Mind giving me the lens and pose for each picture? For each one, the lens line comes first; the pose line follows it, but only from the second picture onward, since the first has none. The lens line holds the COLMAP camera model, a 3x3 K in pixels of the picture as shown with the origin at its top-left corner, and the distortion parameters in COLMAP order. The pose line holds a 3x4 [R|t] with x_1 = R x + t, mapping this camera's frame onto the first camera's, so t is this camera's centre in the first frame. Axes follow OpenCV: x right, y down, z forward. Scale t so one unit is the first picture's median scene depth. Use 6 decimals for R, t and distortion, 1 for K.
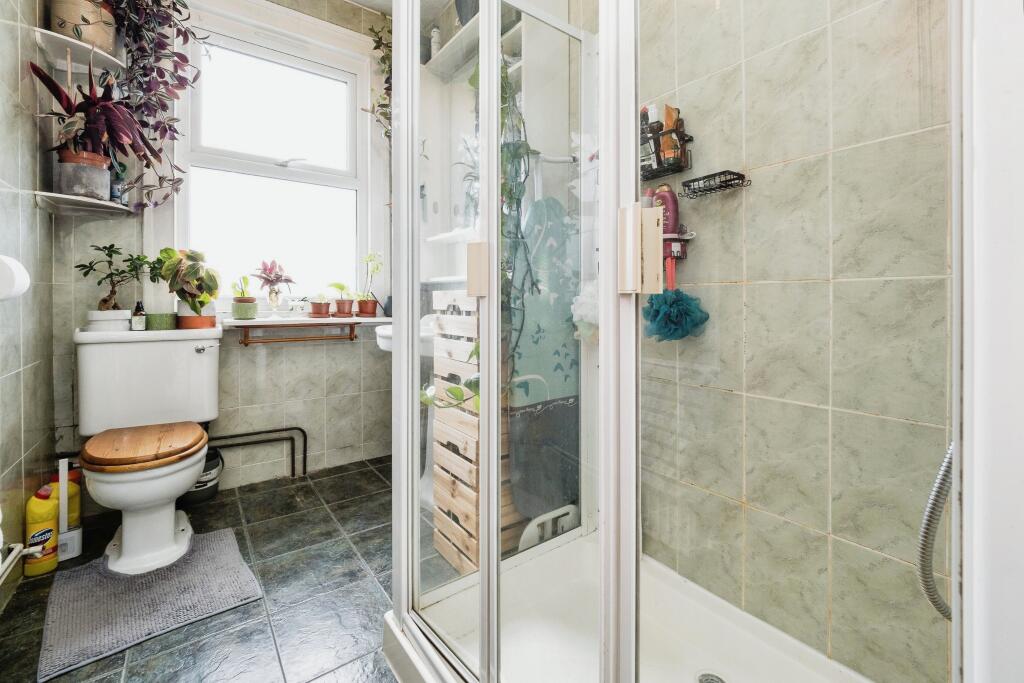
lens RADIAL K [[438.1, 0, 517.8], [0, 438.1, 300.6], [0, 0, 1]] dist [-0.010812, 0.001455]
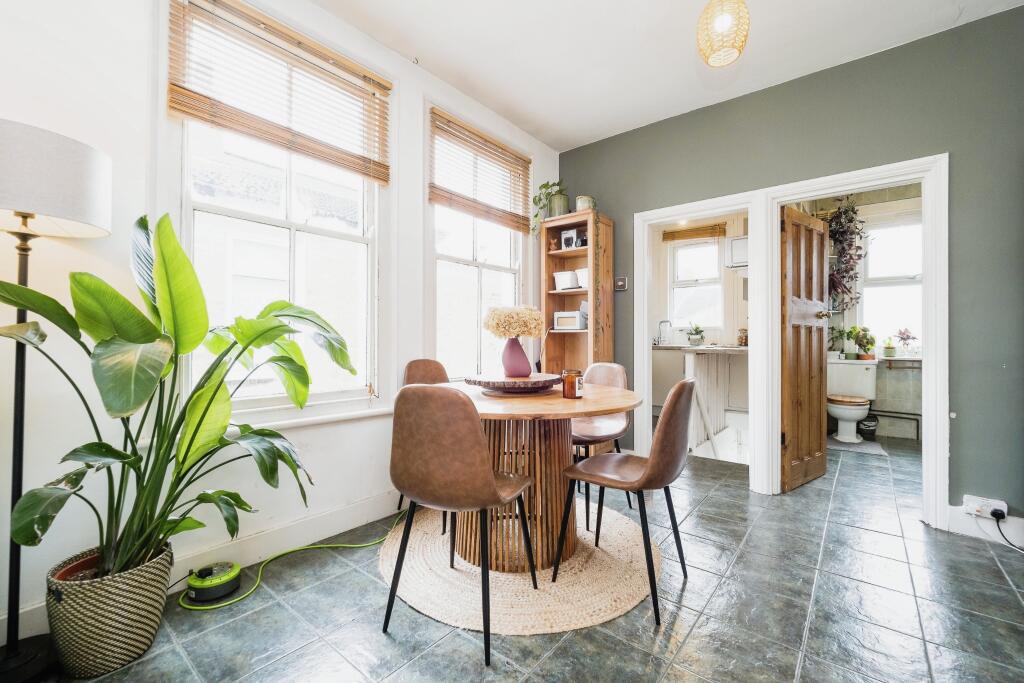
lens RADIAL K [[438.1, 0, 511.0], [0, 438.1, 339.0], [0, 0, 1]] dist [-0.010812, 0.001455]
pose [[0.231876, -0.004263, -0.972736, 1.124811], [-0.005753, 0.999967, -0.005754, -0.023966], [0.972728, 0.006930, 0.231844, -1.437690]]
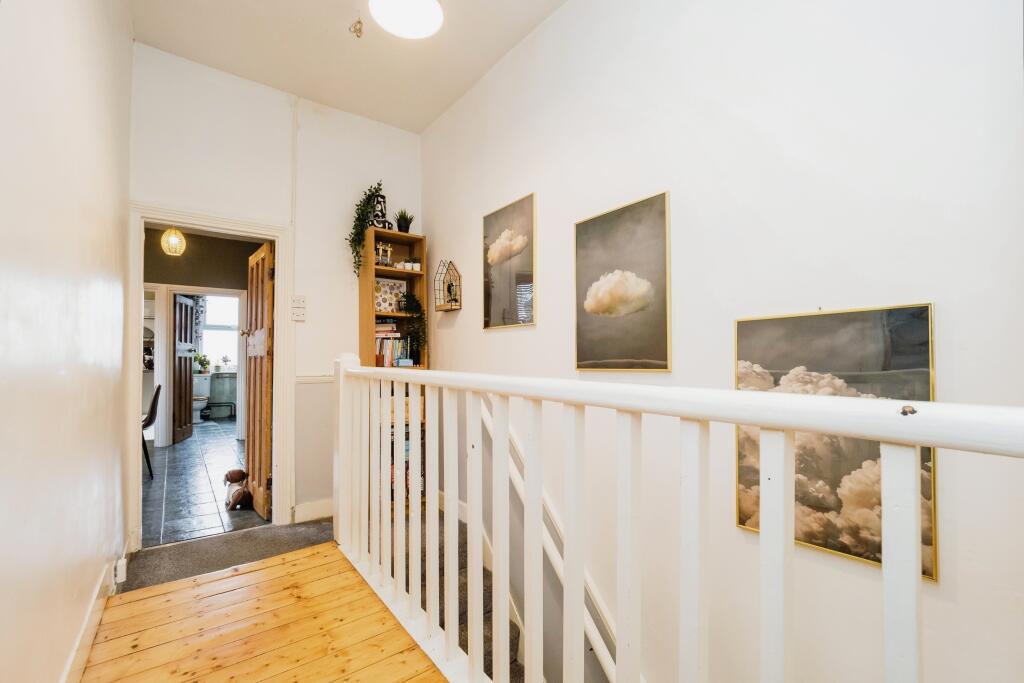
lens RADIAL K [[438.1, 0, 510.3], [0, 438.1, 349.6], [0, 0, 1]] dist [-0.010812, 0.001455]
pose [[0.999997, -0.002252, 0.000431, 2.061512], [0.002260, 0.999795, -0.020123, -0.070931], [-0.000385, 0.020124, 0.999797, -3.003541]]
